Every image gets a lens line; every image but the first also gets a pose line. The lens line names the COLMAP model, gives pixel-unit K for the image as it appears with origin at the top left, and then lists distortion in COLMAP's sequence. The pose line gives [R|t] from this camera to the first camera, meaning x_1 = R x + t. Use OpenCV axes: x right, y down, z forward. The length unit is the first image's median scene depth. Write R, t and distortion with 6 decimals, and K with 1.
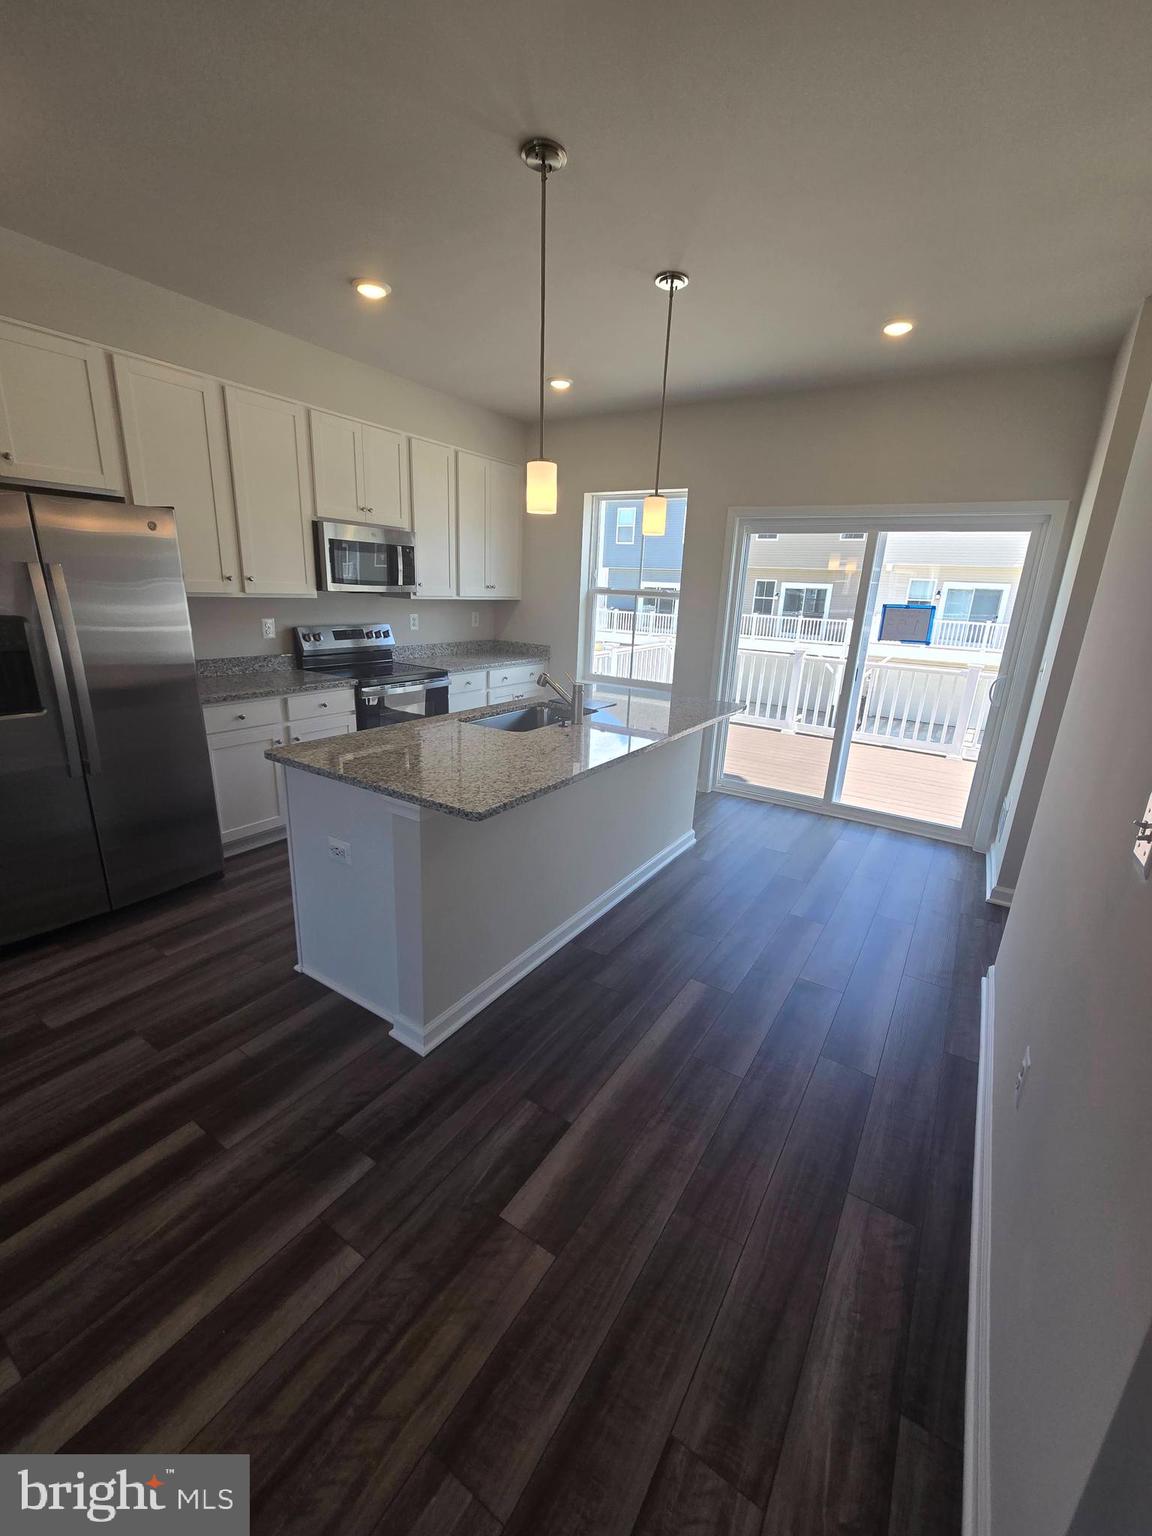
lens RADIAL K [[627.3, 0, 608.6], [0, 627.3, 766.4], [0, 0, 1]] dist [-0.002795, 0.000562]
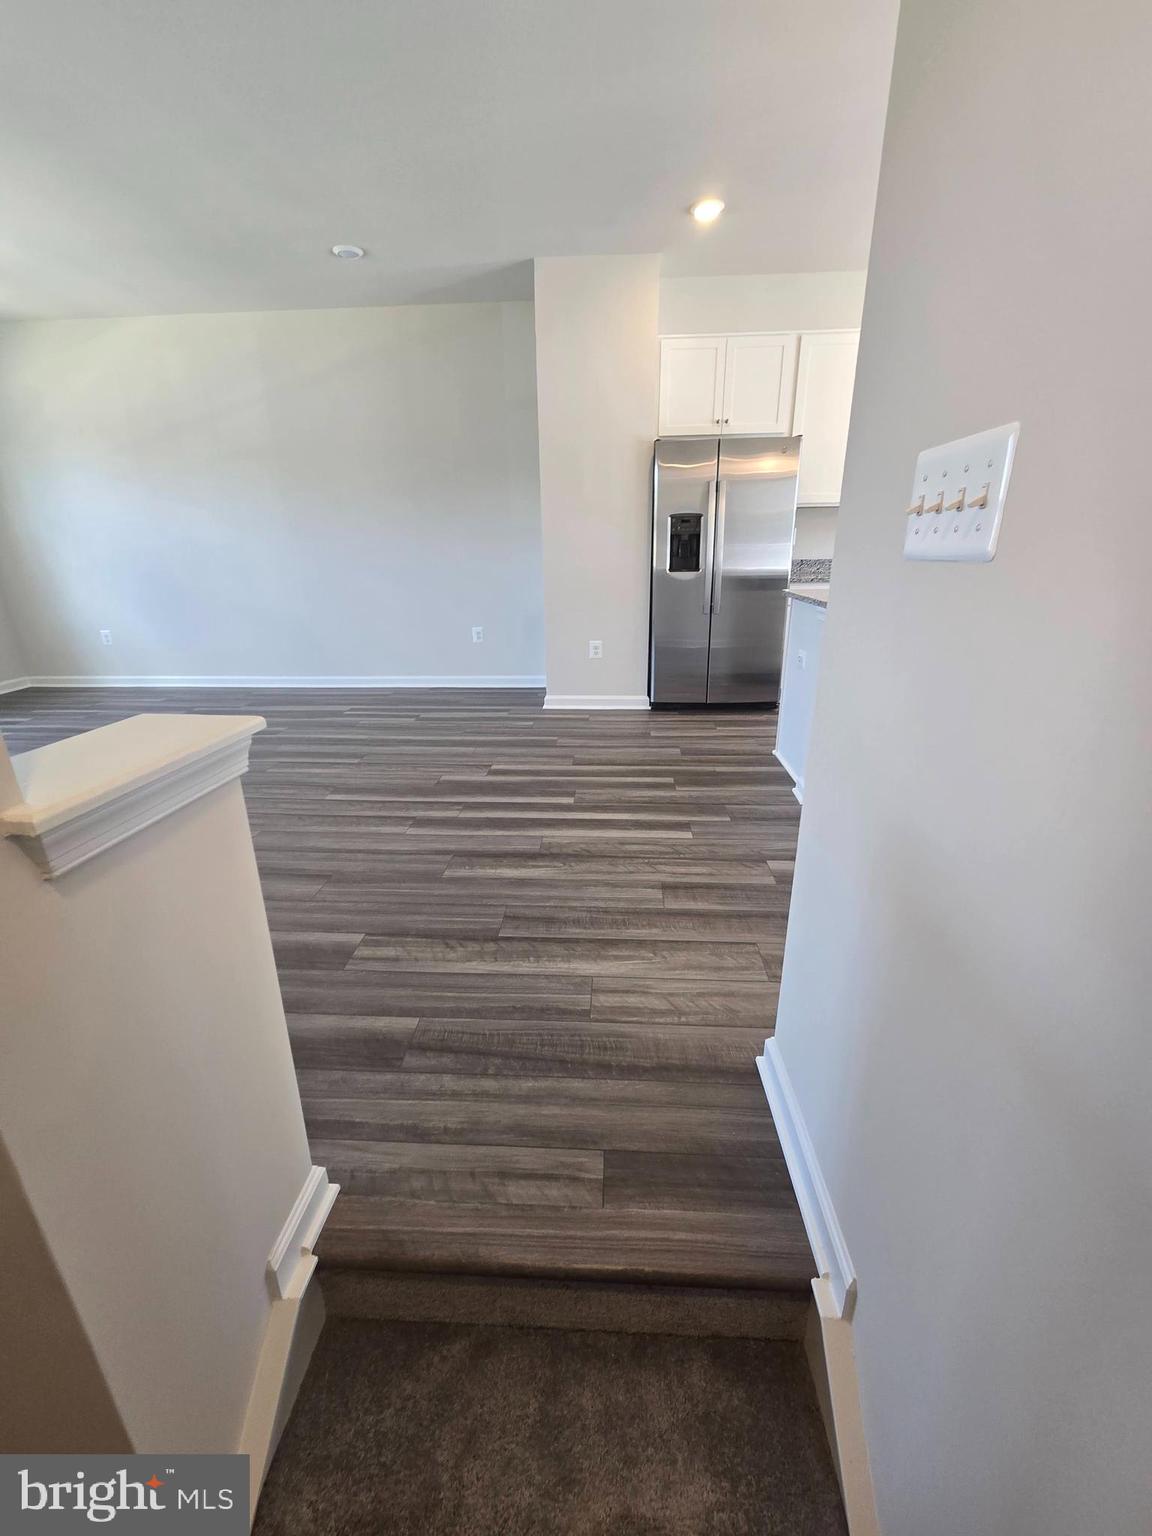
lens RADIAL K [[627.3, 0, 582.3], [0, 627.3, 760.7], [0, 0, 1]] dist [-0.002795, 0.000562]
pose [[0.487492, 0.238419, -0.839945, 0.710354], [-0.198944, 0.967022, 0.159025, 0.288367], [0.850160, 0.089578, 0.518848, -0.157420]]
